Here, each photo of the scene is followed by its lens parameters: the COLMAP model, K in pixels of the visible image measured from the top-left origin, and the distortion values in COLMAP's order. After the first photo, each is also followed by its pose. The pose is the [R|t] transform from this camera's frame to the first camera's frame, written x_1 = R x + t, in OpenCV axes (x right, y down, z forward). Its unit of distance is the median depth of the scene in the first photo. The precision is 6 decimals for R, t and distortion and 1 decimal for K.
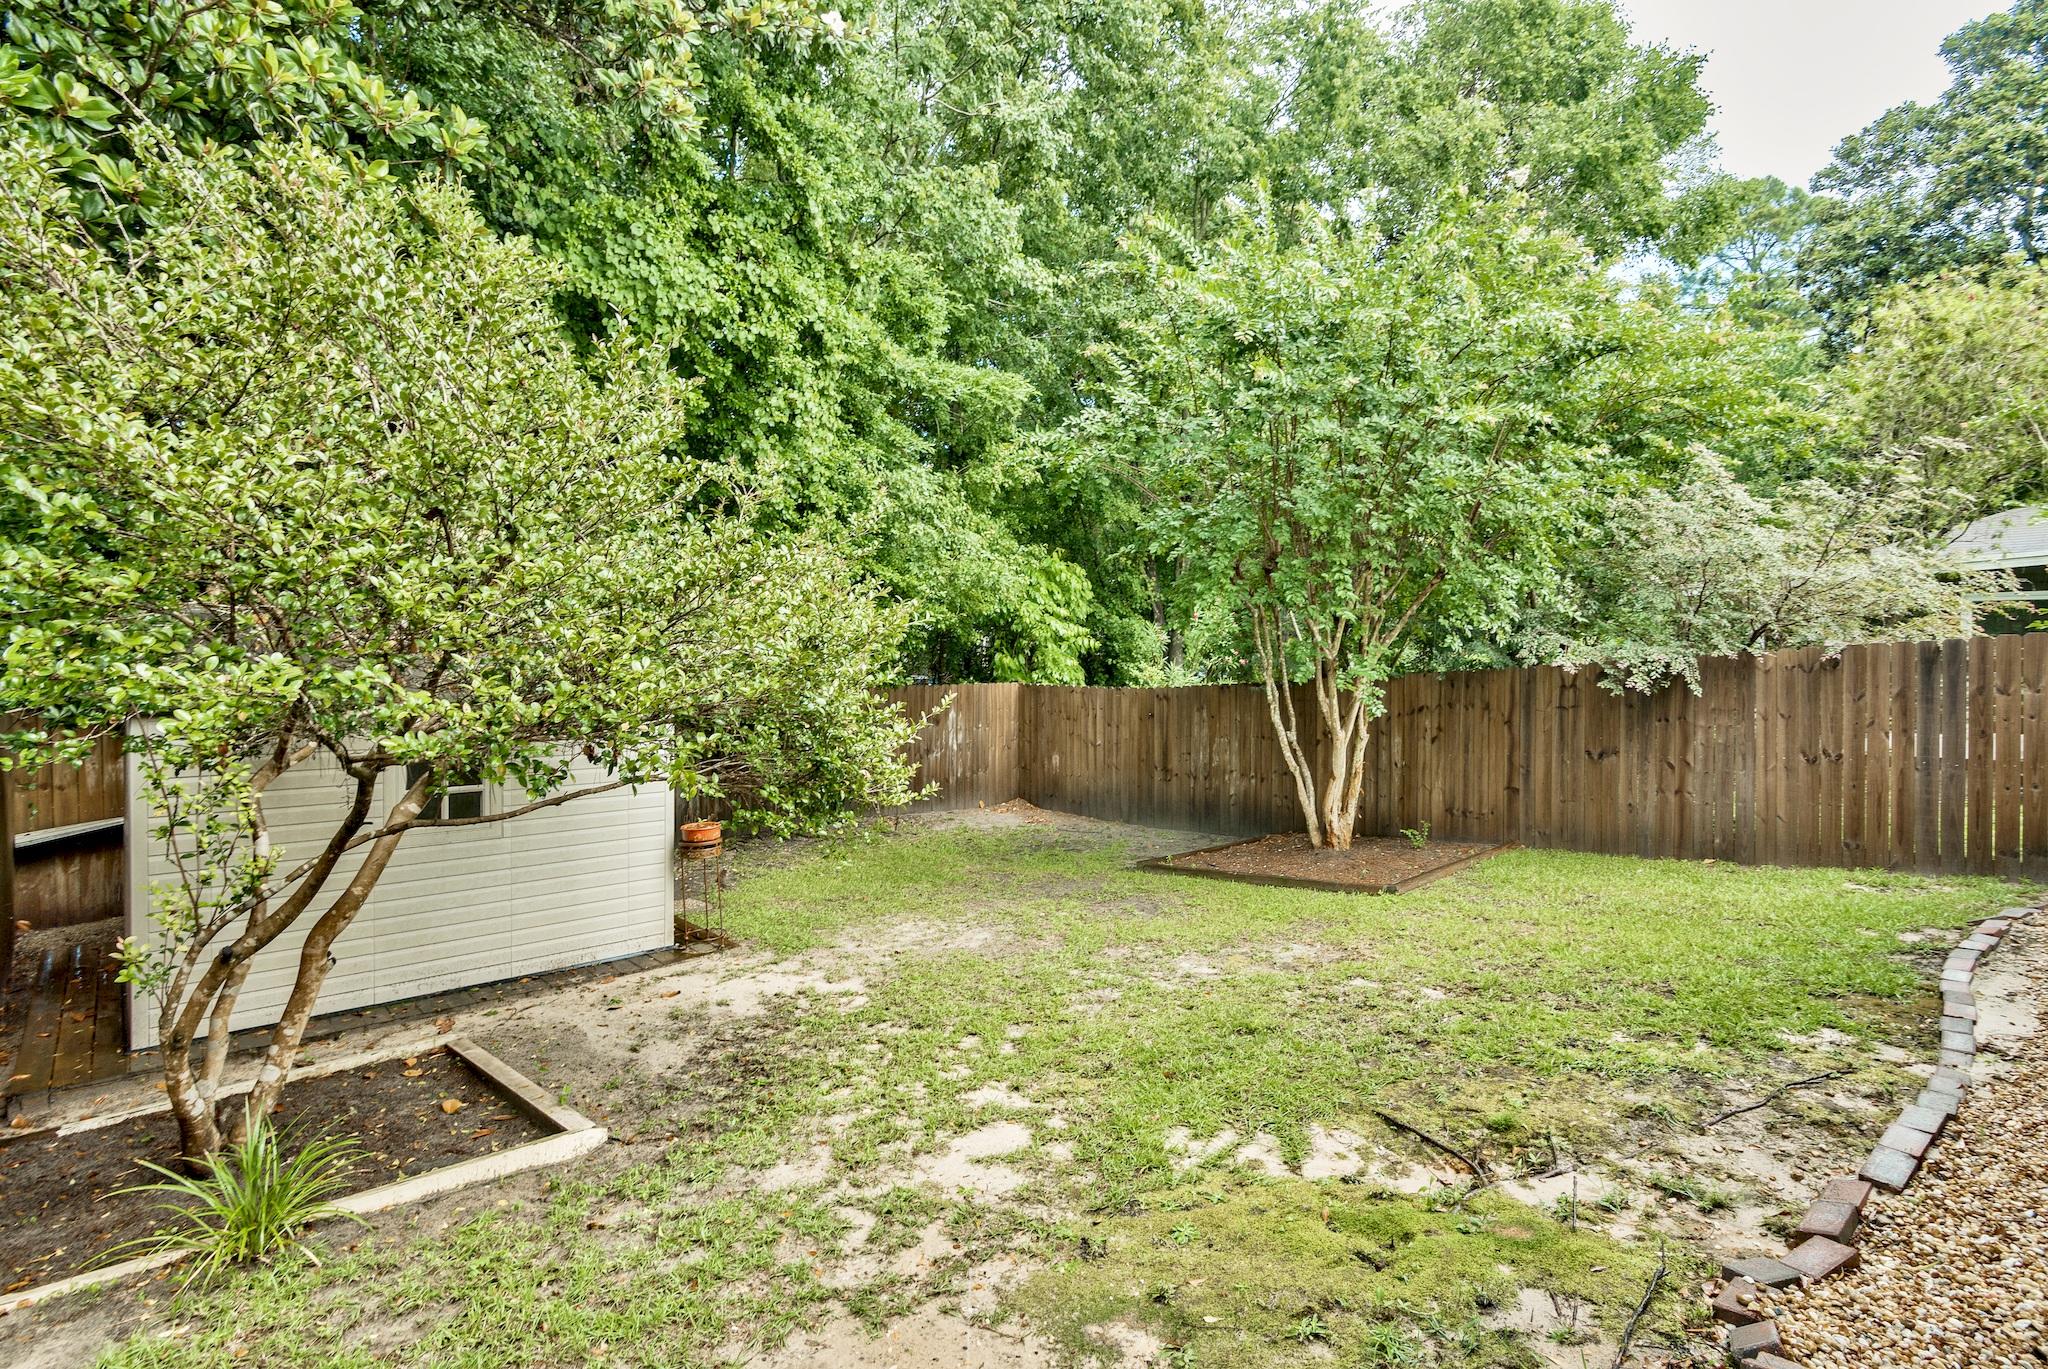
lens RADIAL K [[1045.3, 0, 1024.5], [0, 1045.3, 720.1], [0, 0, 1]] dist [0.000122, -0.000046]
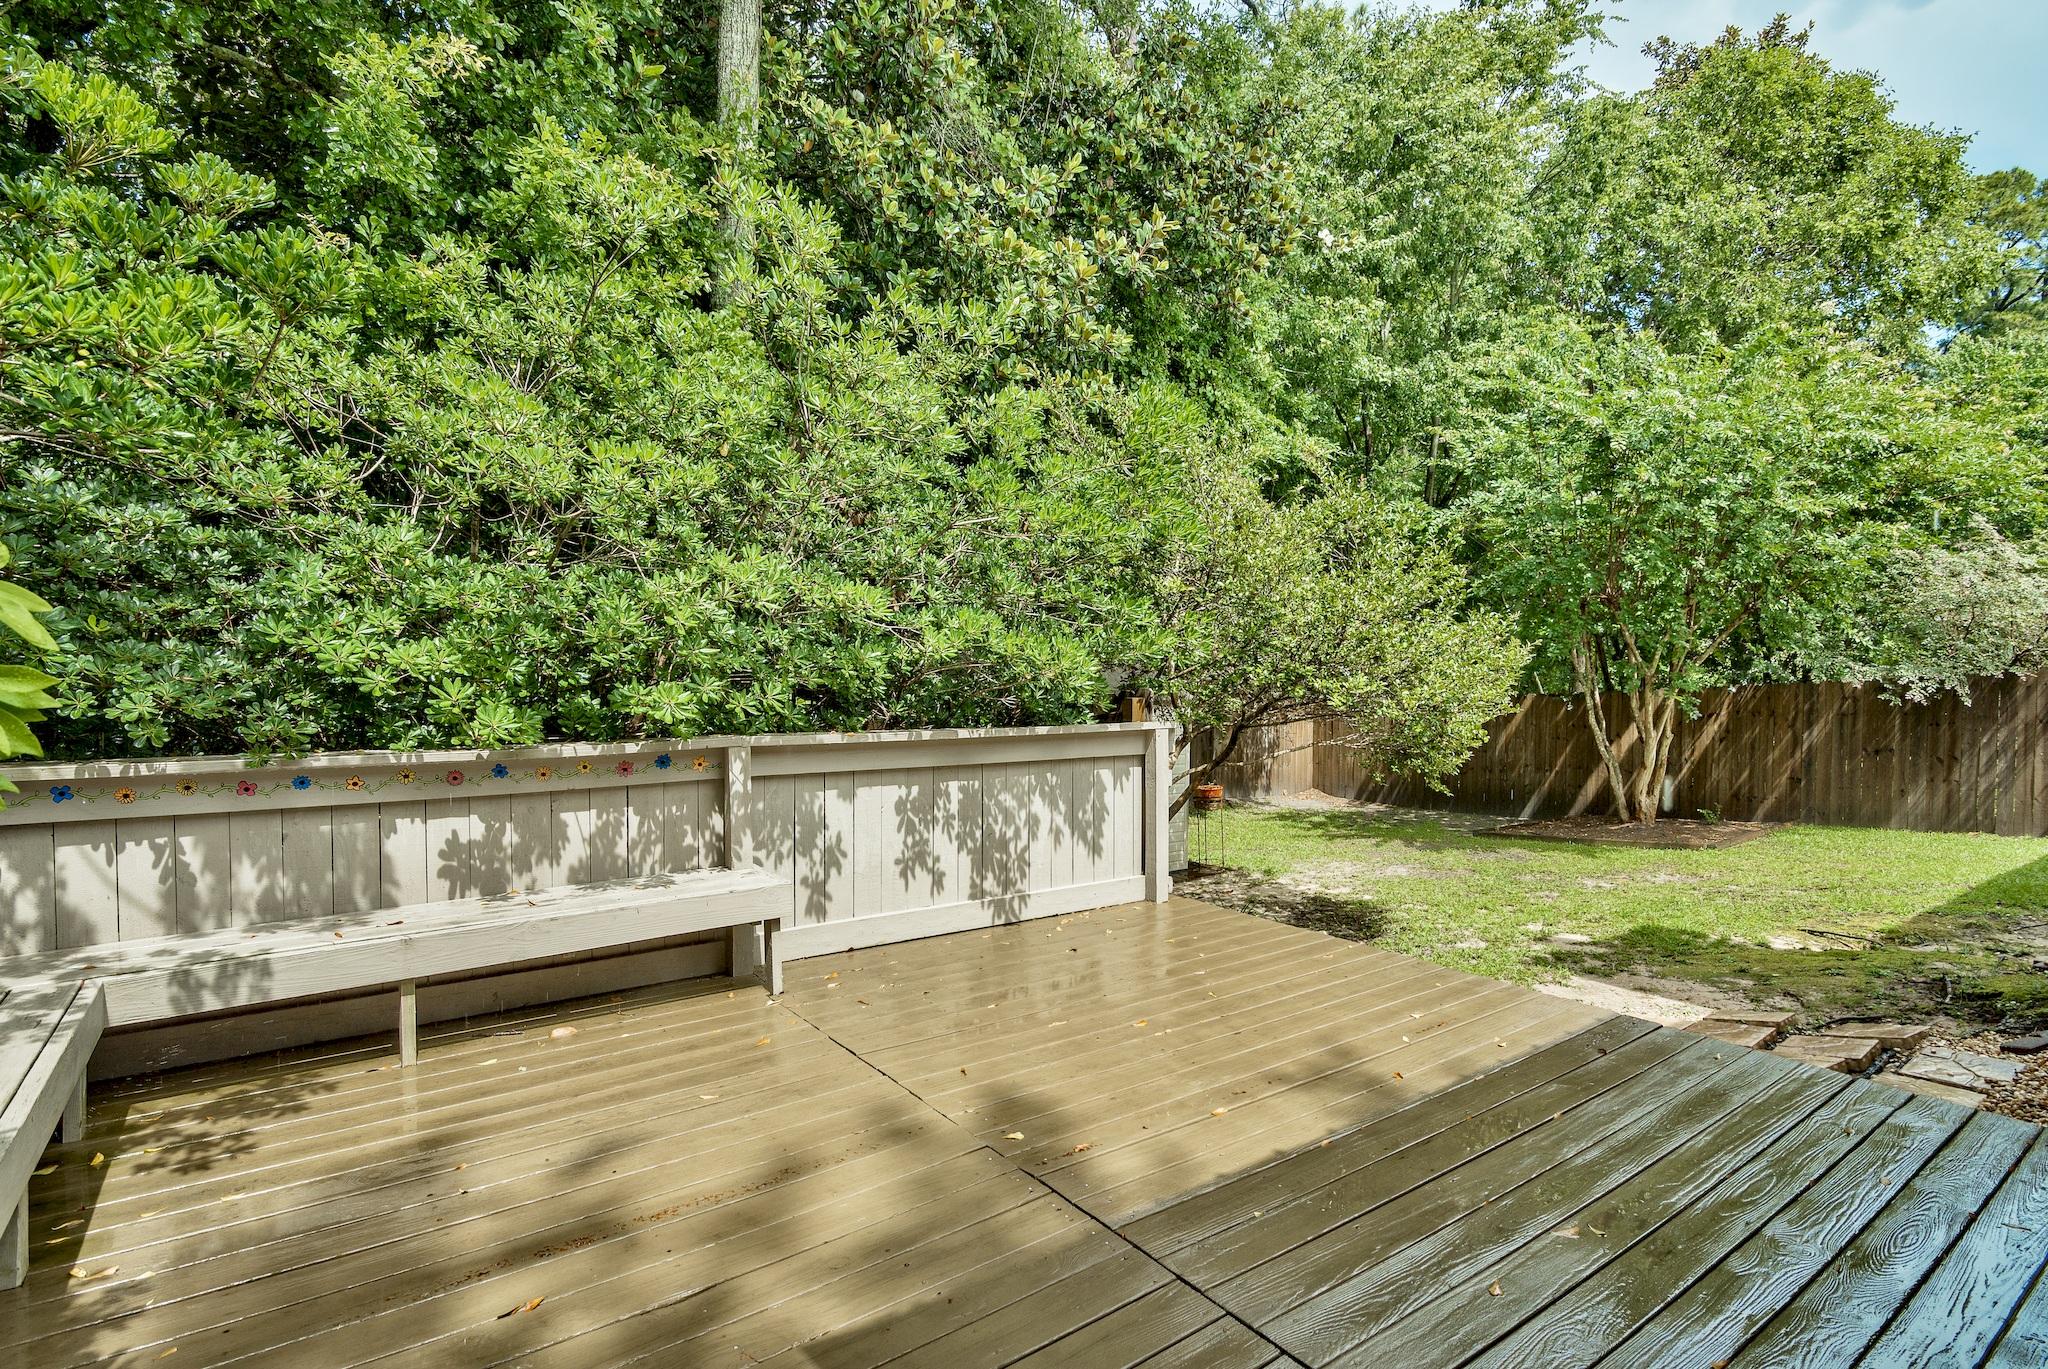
lens RADIAL K [[1013.8, 0, 1040.8], [0, 1013.8, 746.8], [0, 0, 1]] dist [0.000439, 0.000782]
pose [[0.990949, 0.015340, -0.133356, -0.325625], [-0.013119, 0.999761, 0.017515, 0.020551], [0.133593, -0.015607, 0.990913, -0.401332]]
